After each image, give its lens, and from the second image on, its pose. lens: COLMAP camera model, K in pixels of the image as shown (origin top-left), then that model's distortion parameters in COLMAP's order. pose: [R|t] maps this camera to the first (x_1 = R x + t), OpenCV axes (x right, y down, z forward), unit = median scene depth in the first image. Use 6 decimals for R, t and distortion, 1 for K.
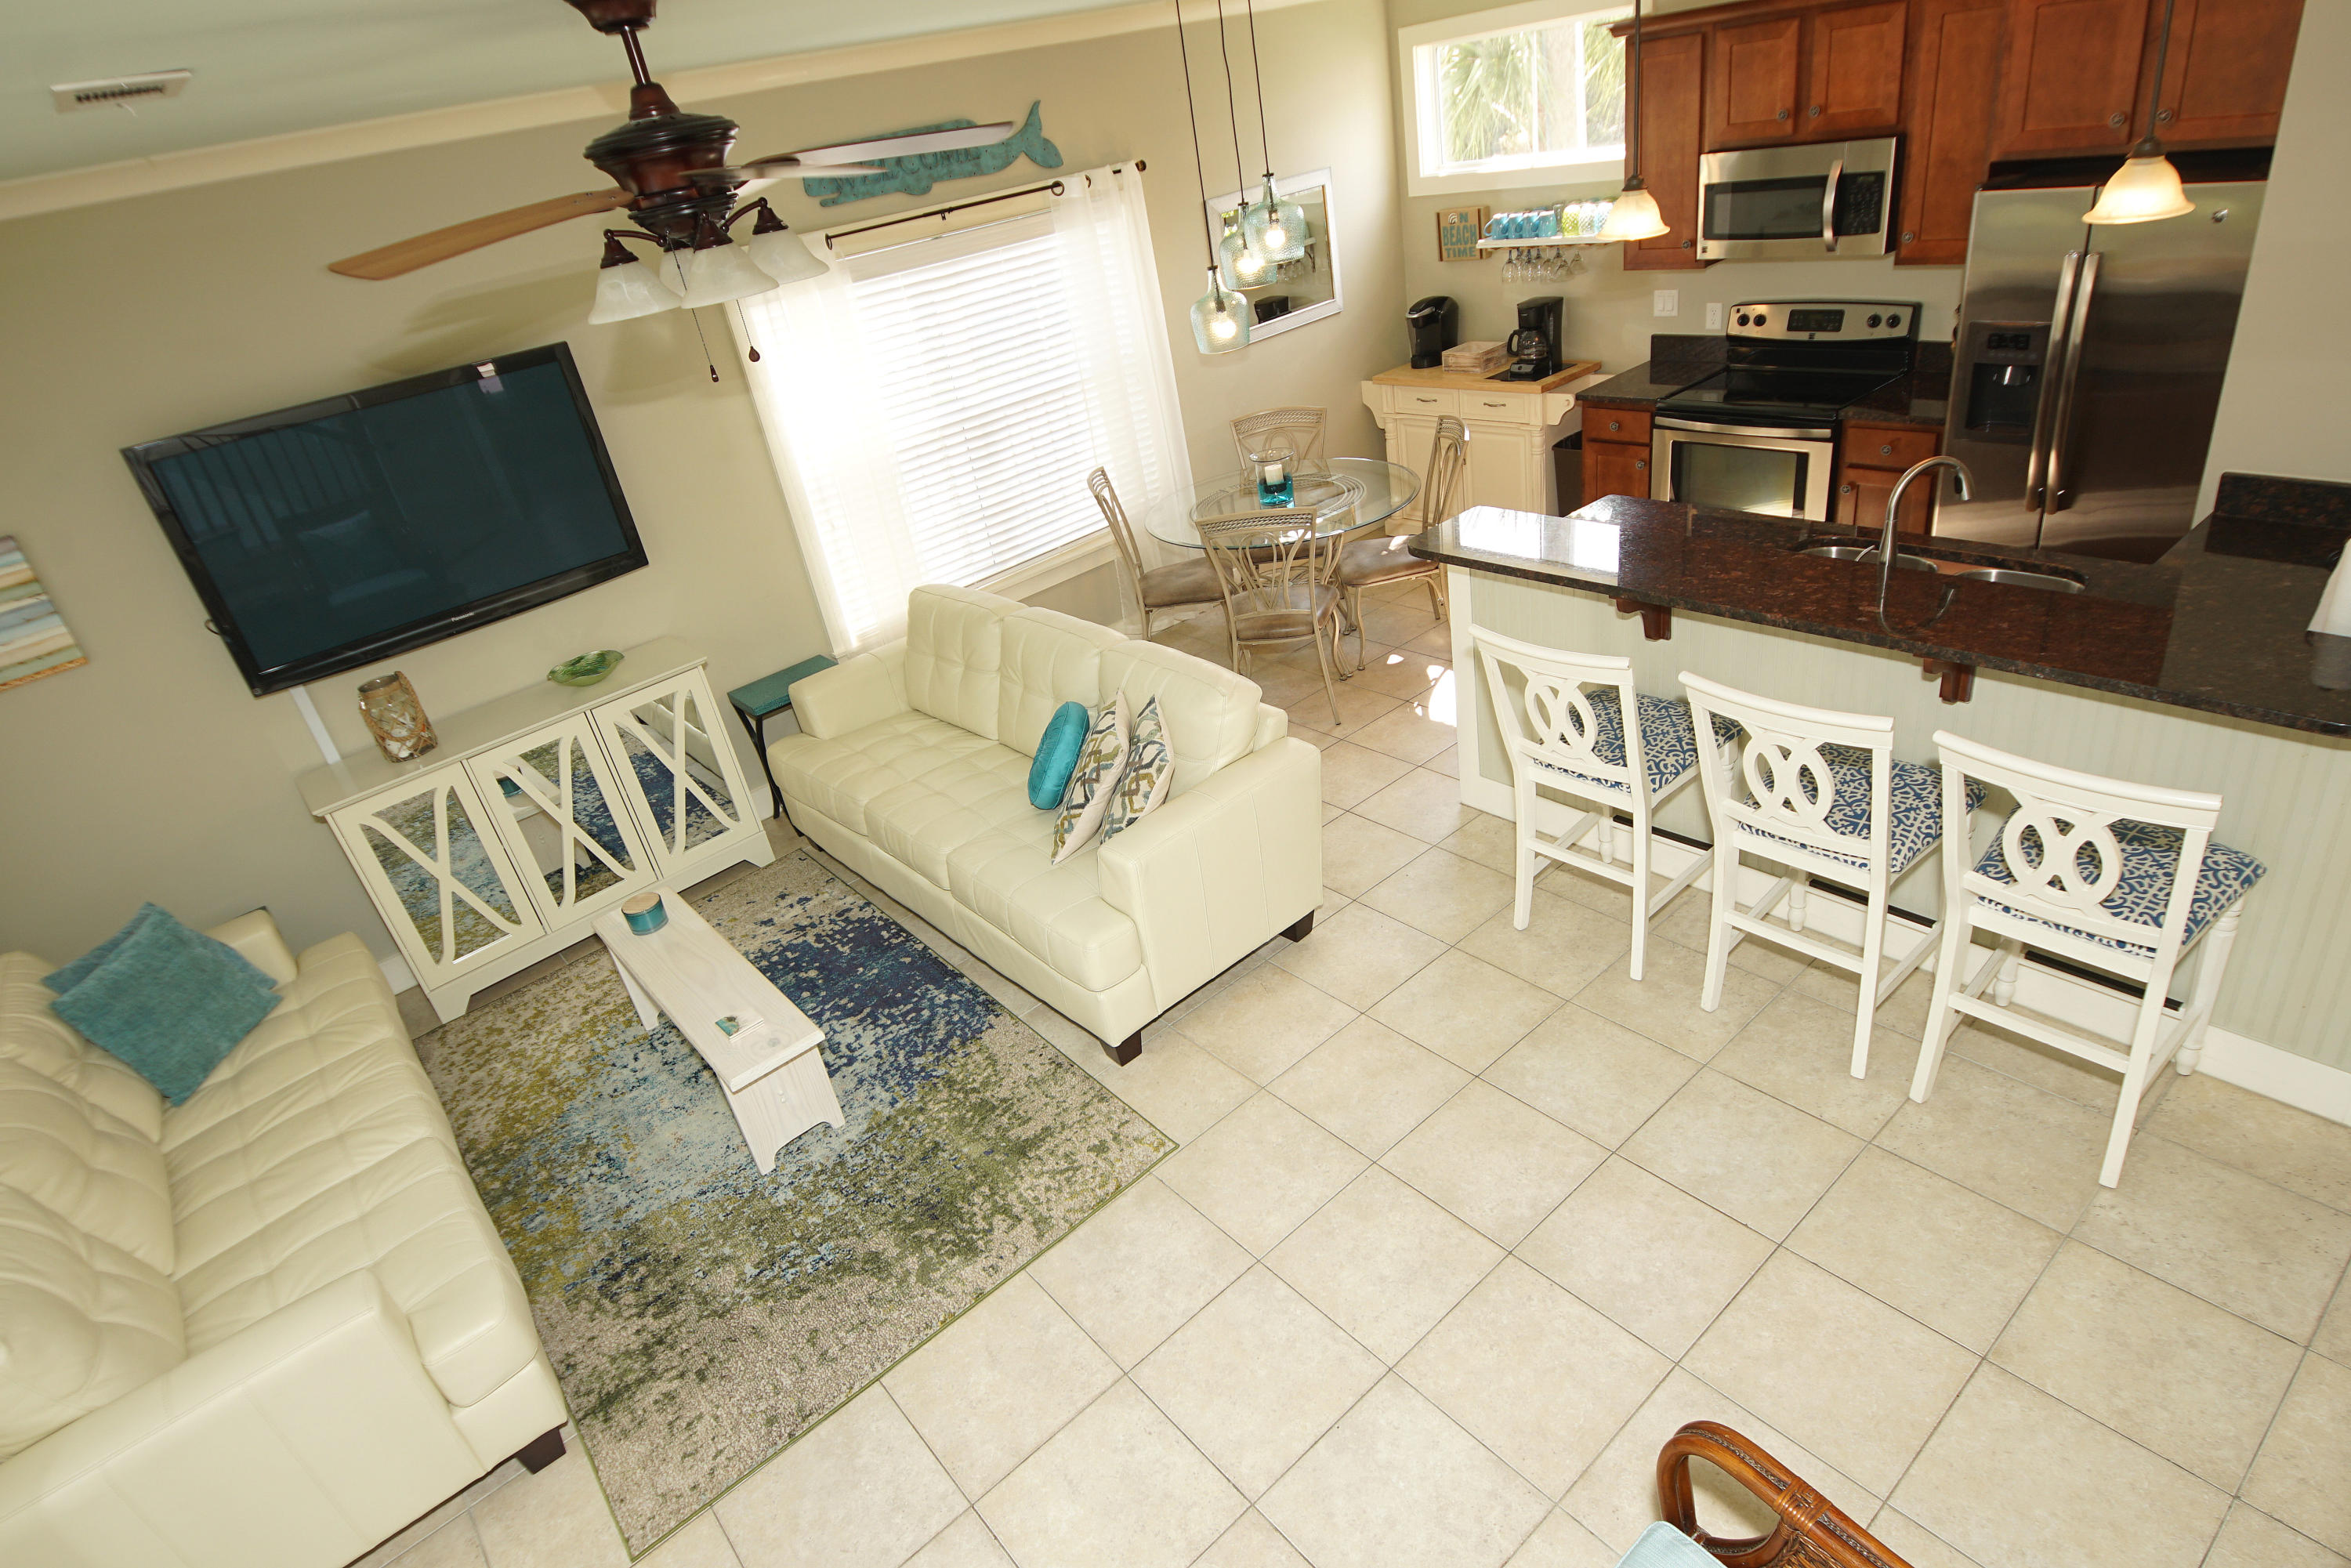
lens RADIAL K [[1253.8, 0, 1143.5], [0, 1253.8, 773.9], [0, 0, 1]] dist [0.023345, -0.029132]
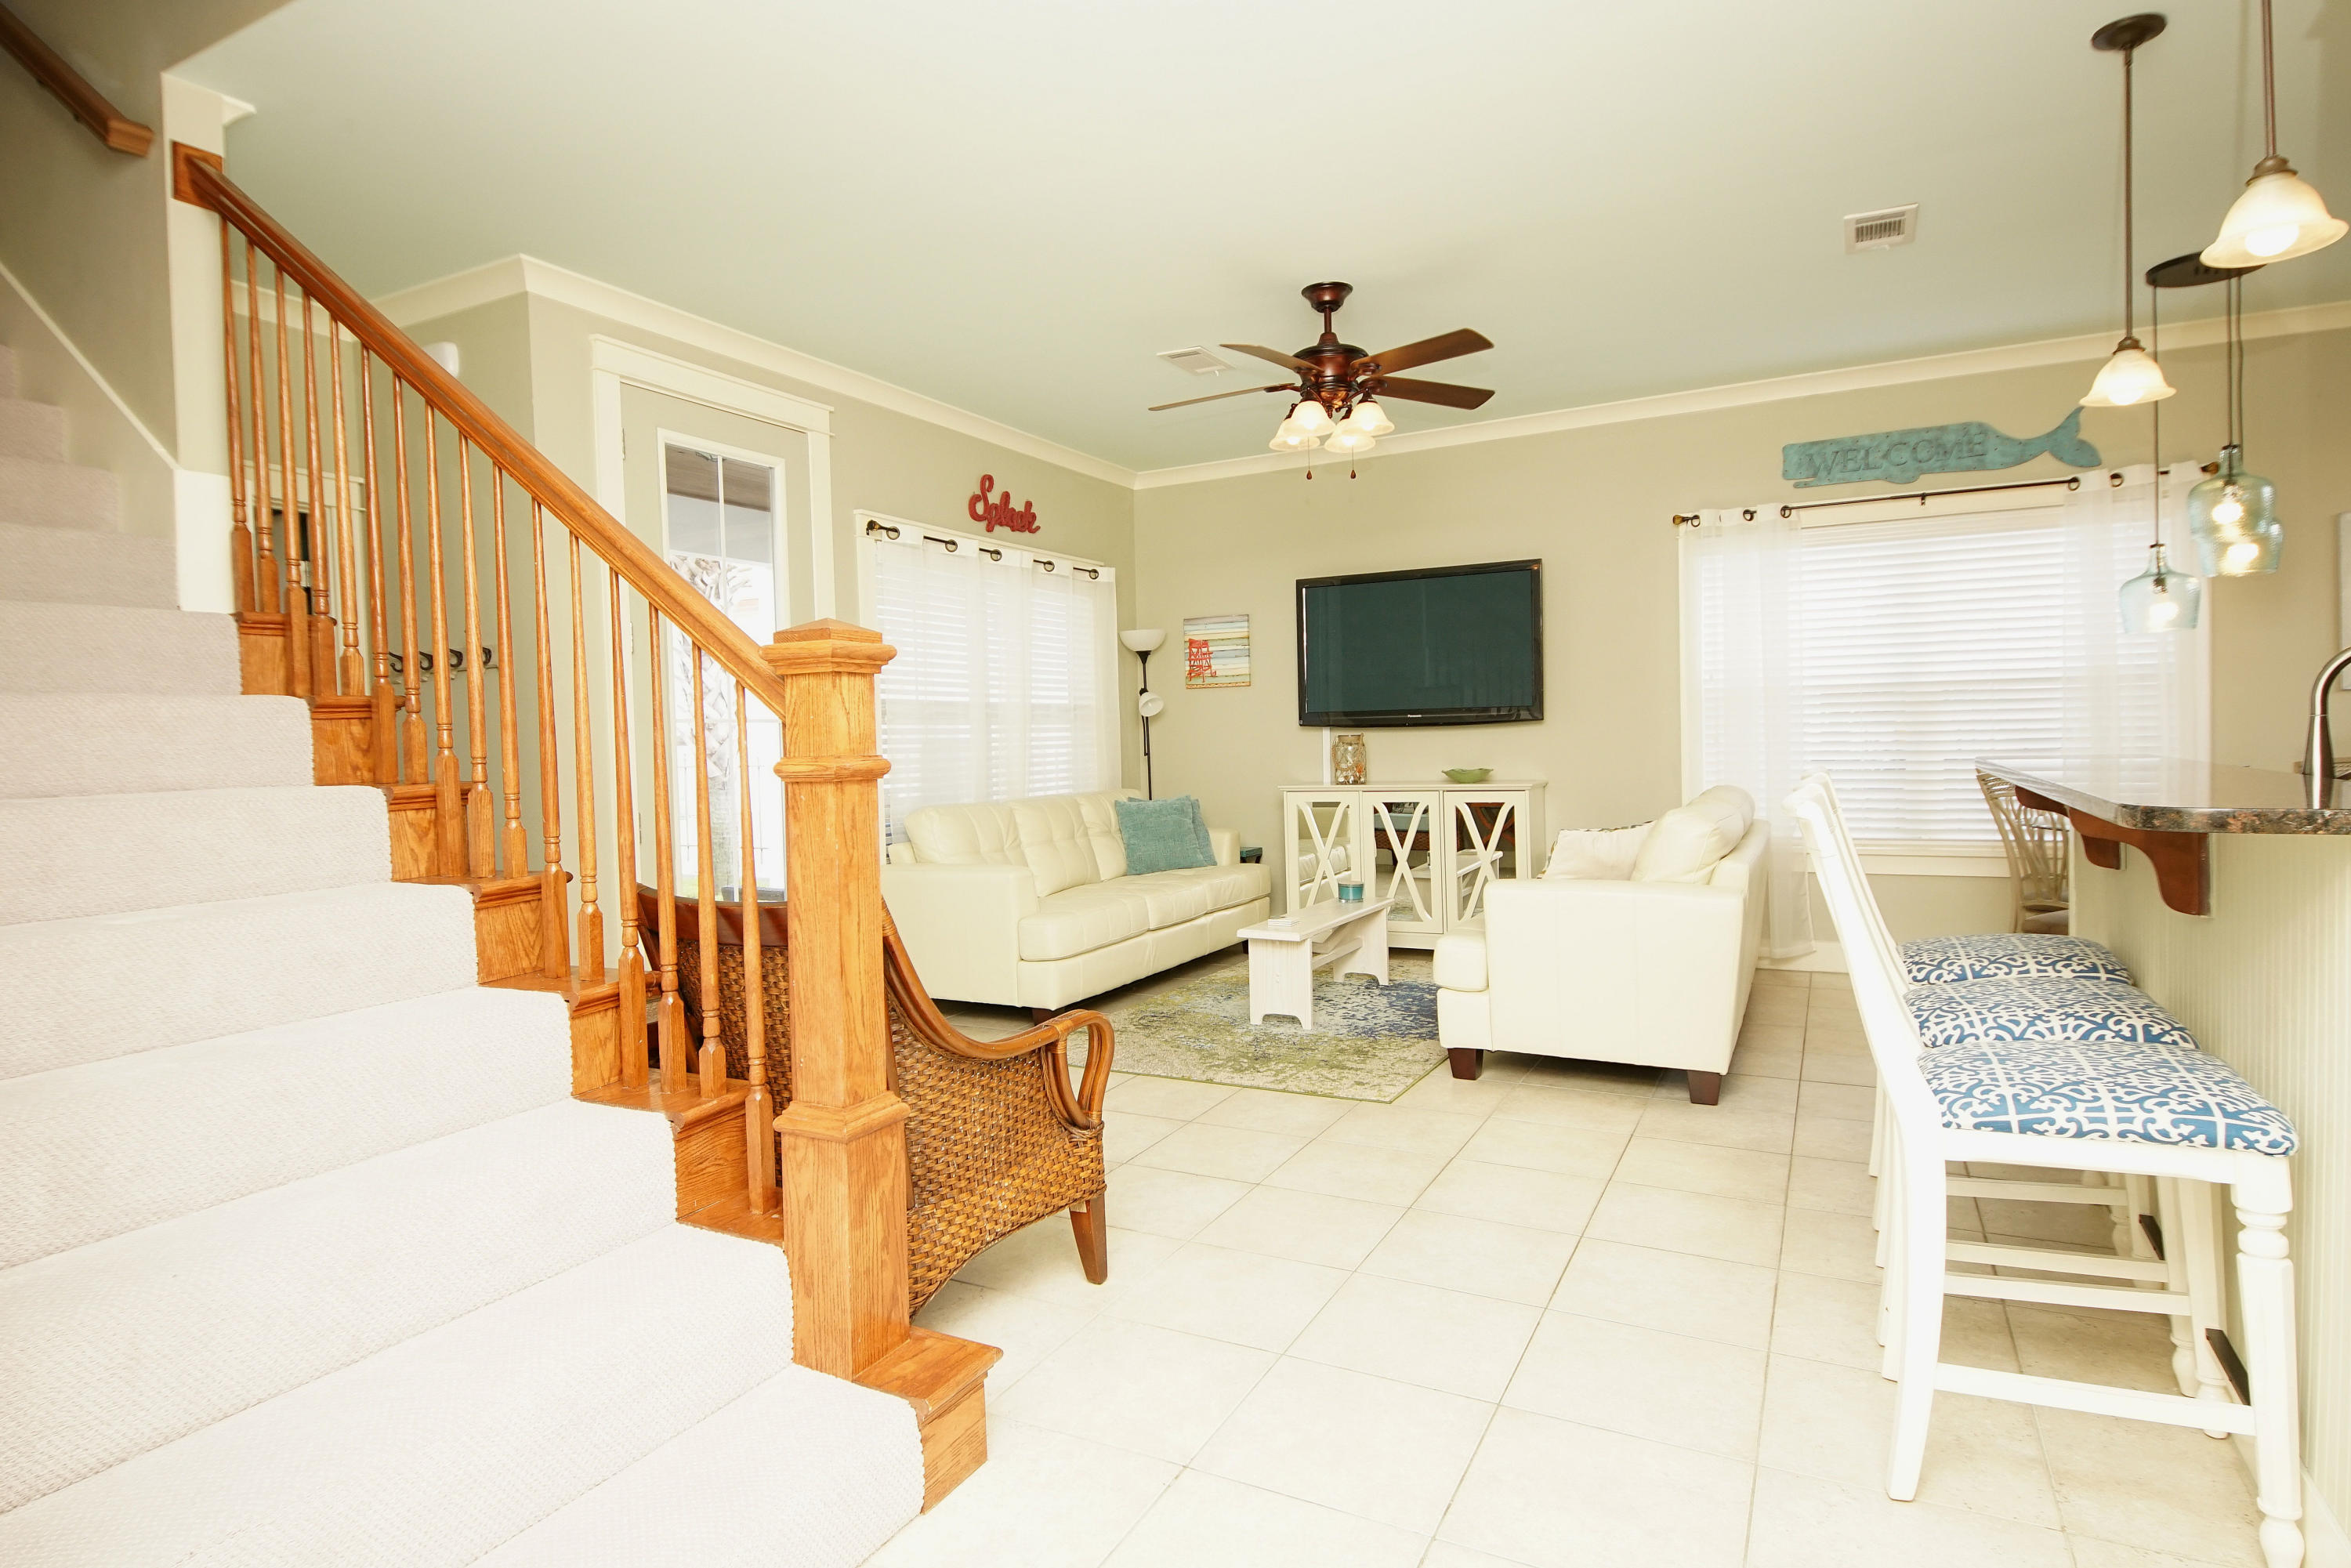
lens RADIAL K [[1253.8, 0, 1157.0], [0, 1253.8, 784.7], [0, 0, 1]] dist [0.023345, -0.029132]
pose [[0.375239, 0.193480, -0.906510, 0.678875], [-0.474516, 0.880205, -0.008555, 0.101716], [0.796260, 0.433364, 0.422097, 0.131494]]
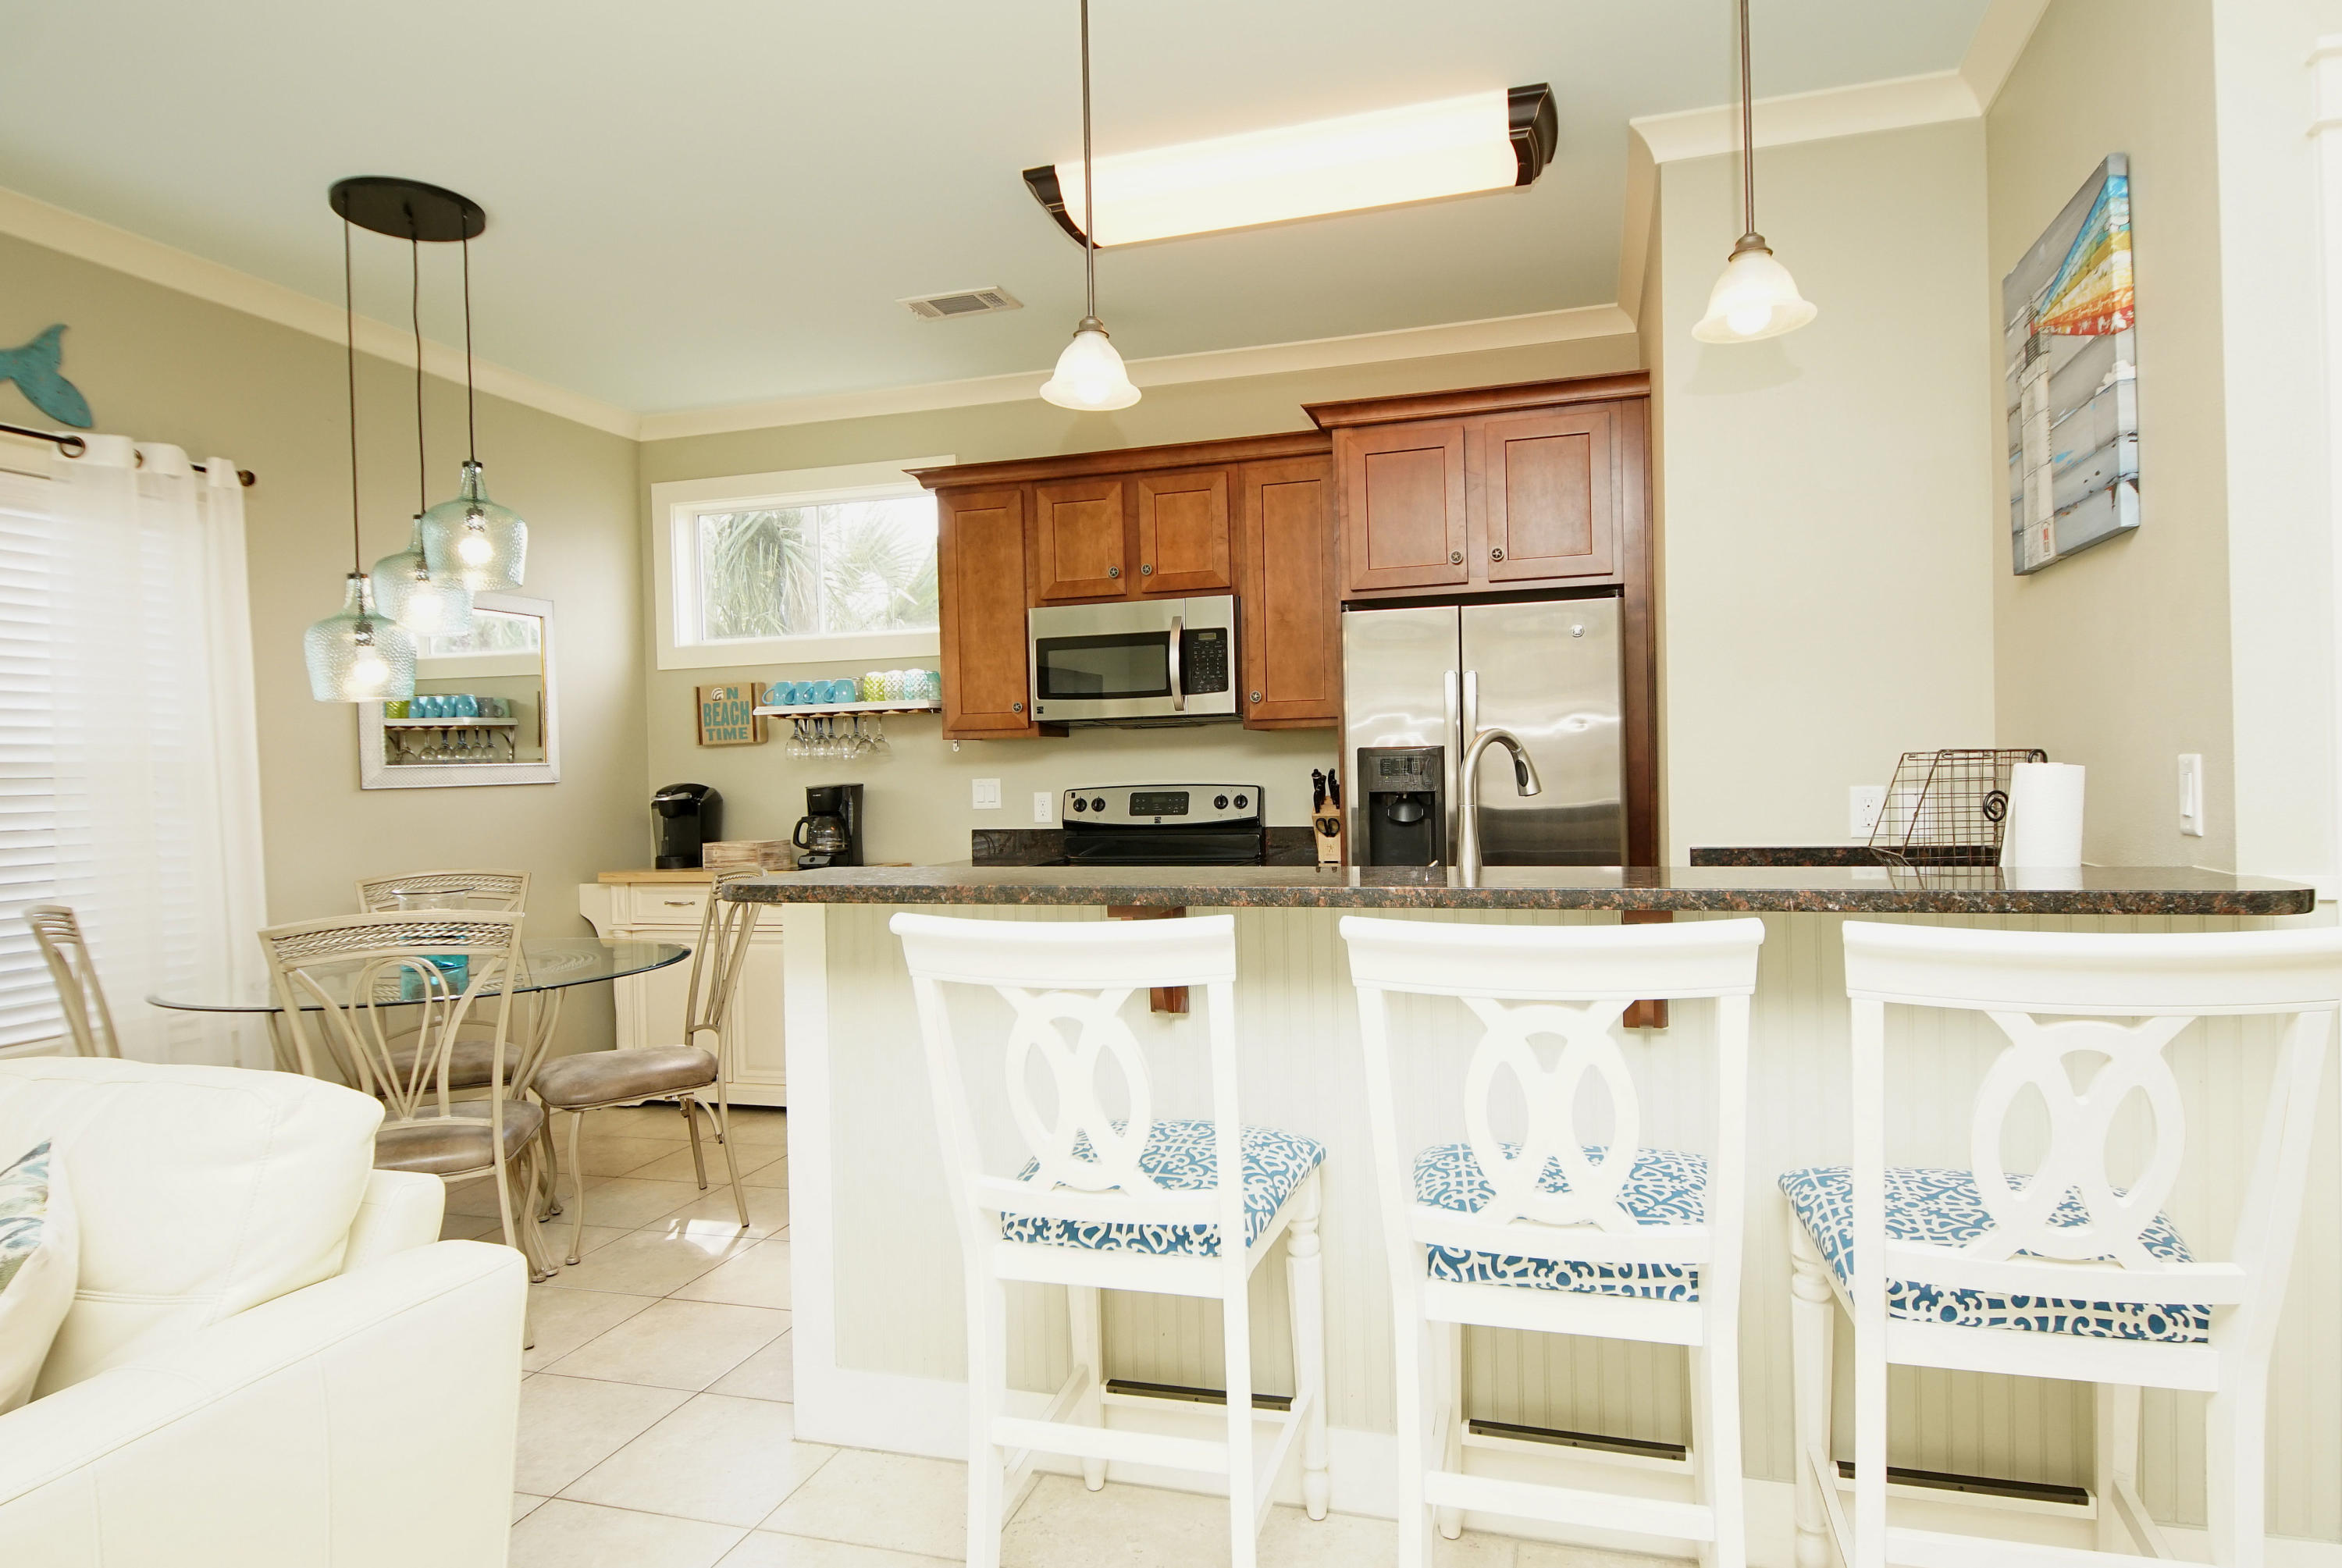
lens RADIAL K [[1329.9, 0, 1215.0], [0, 1329.9, 781.1], [0, 0, 1]] dist [0.001639, -0.009145]
pose [[0.809618, 0.142357, 0.569432, 0.040979], [0.175360, 0.867170, -0.466117, 0.071260], [-0.560149, 0.477233, 0.677113, 0.387793]]
